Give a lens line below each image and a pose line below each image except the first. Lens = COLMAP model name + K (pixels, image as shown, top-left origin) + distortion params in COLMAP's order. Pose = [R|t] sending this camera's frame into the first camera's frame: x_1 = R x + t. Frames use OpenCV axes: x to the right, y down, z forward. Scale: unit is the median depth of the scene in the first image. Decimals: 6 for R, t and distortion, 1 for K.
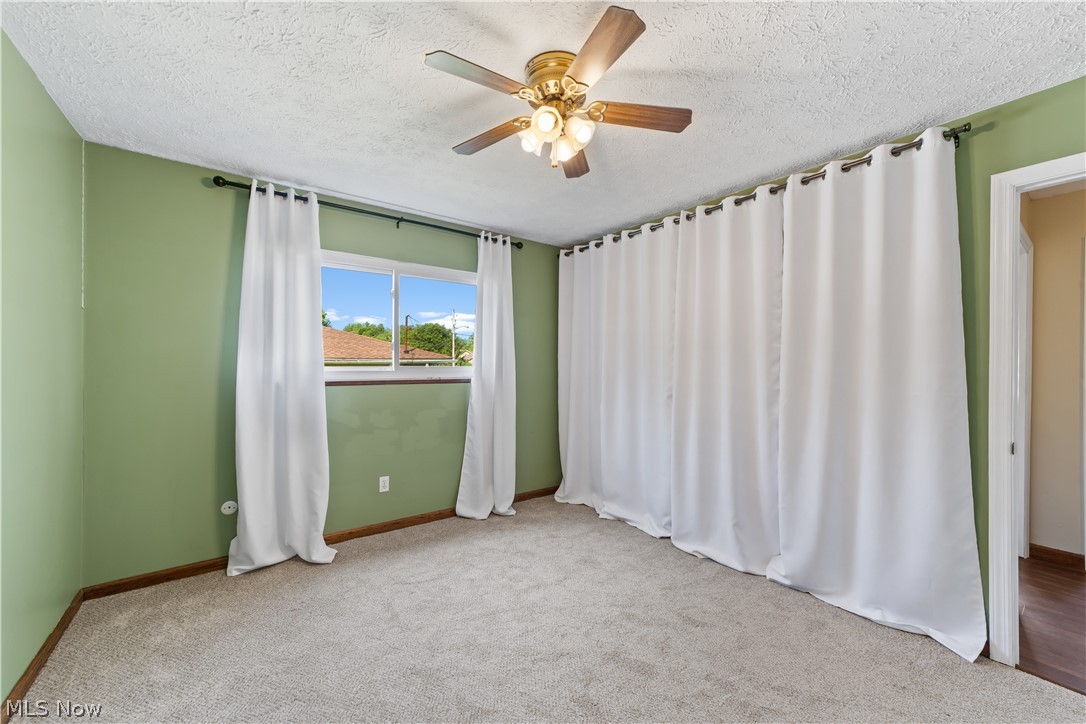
lens RADIAL K [[420.8, 0, 540.9], [0, 420.8, 366.1], [0, 0, 1]] dist [-0.016254, 0.008363]
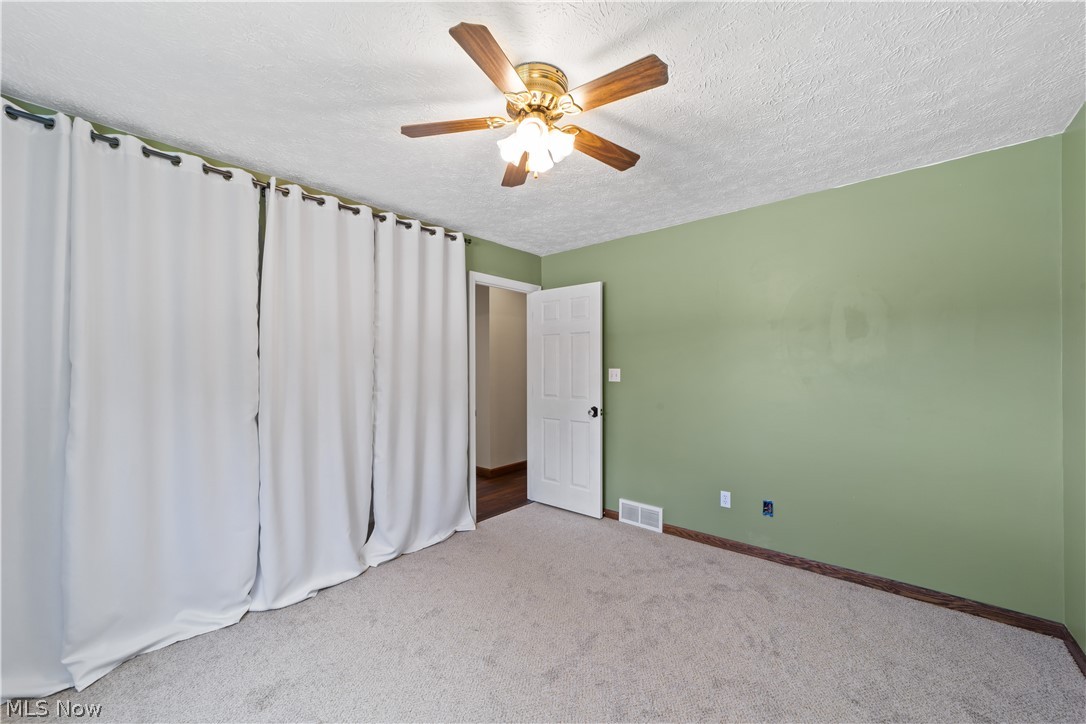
lens RADIAL K [[420.8, 0, 540.9], [0, 420.8, 366.1], [0, 0, 1]] dist [-0.016254, 0.008363]
pose [[-0.213065, -0.001852, 0.977036, -0.603064], [0.006037, 0.999977, 0.003212, -0.019072], [-0.977019, 0.006583, -0.213049, 0.773556]]
